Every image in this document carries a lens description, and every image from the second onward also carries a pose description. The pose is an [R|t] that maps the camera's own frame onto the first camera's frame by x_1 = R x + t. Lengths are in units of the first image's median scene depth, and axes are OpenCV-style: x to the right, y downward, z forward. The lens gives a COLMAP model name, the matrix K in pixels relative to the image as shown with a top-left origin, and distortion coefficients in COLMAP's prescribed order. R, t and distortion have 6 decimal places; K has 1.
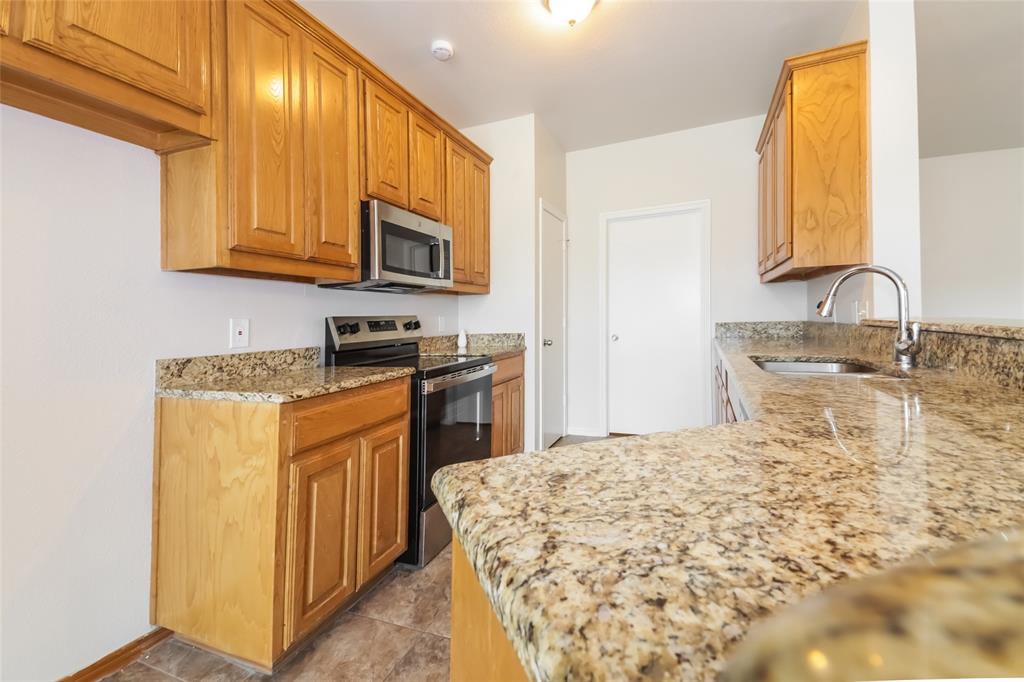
lens RADIAL K [[447.8, 0, 512.3], [0, 447.8, 318.1], [0, 0, 1]] dist [0.038819, -0.000245]
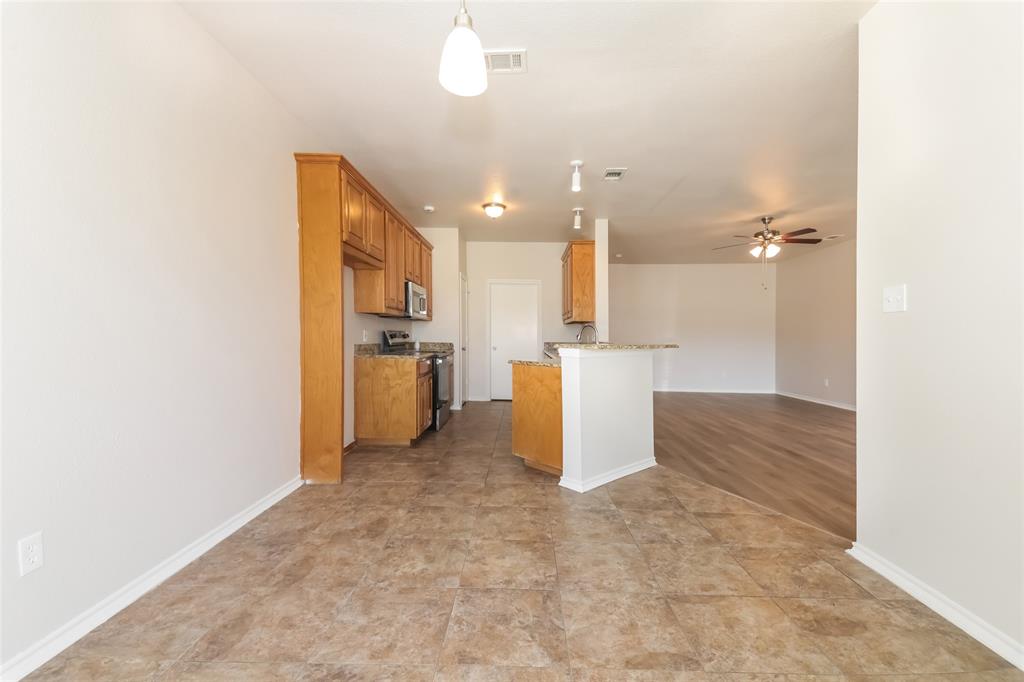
lens RADIAL K [[438.1, 0, 516.5], [0, 438.1, 316.6], [0, 0, 1]] dist [0.125628, -0.035133]
pose [[0.930713, 0.064040, 0.360099, -0.578779], [-0.045569, 0.997184, -0.059560, 0.027439], [-0.362899, 0.039024, 0.931011, -1.226968]]
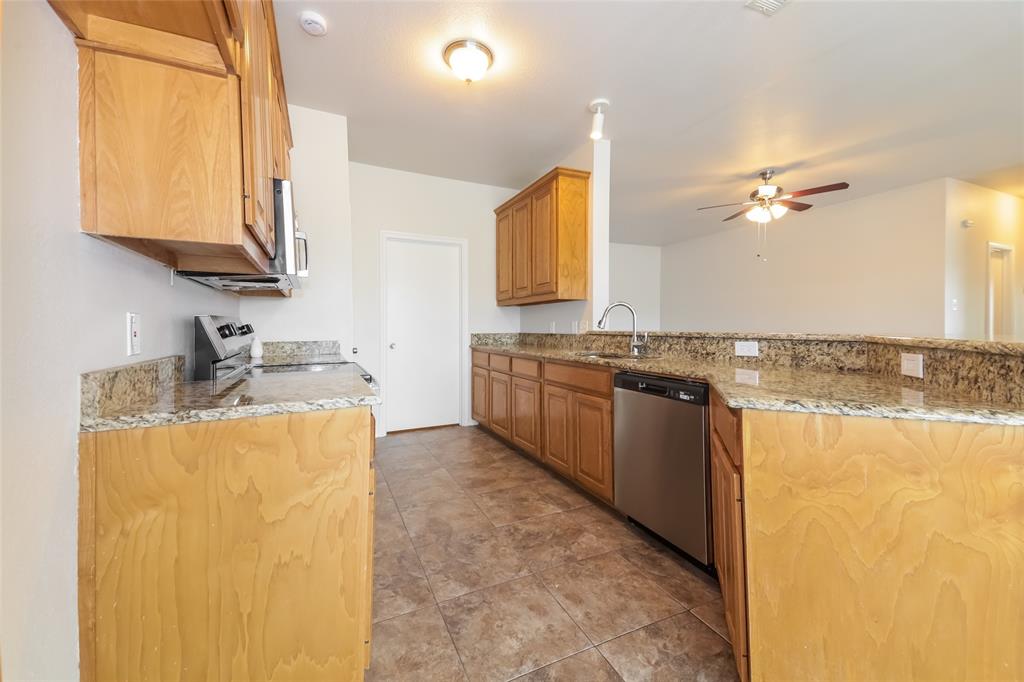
lens RADIAL K [[425.9, 0, 517.0], [0, 425.9, 325.7], [0, 0, 1]] dist [0.082964, -0.000319]
pose [[0.678919, 0.031095, 0.733555, -0.586860], [-0.023995, 0.999509, -0.020160, 0.018226], [-0.733821, -0.003915, 0.679331, 0.095316]]
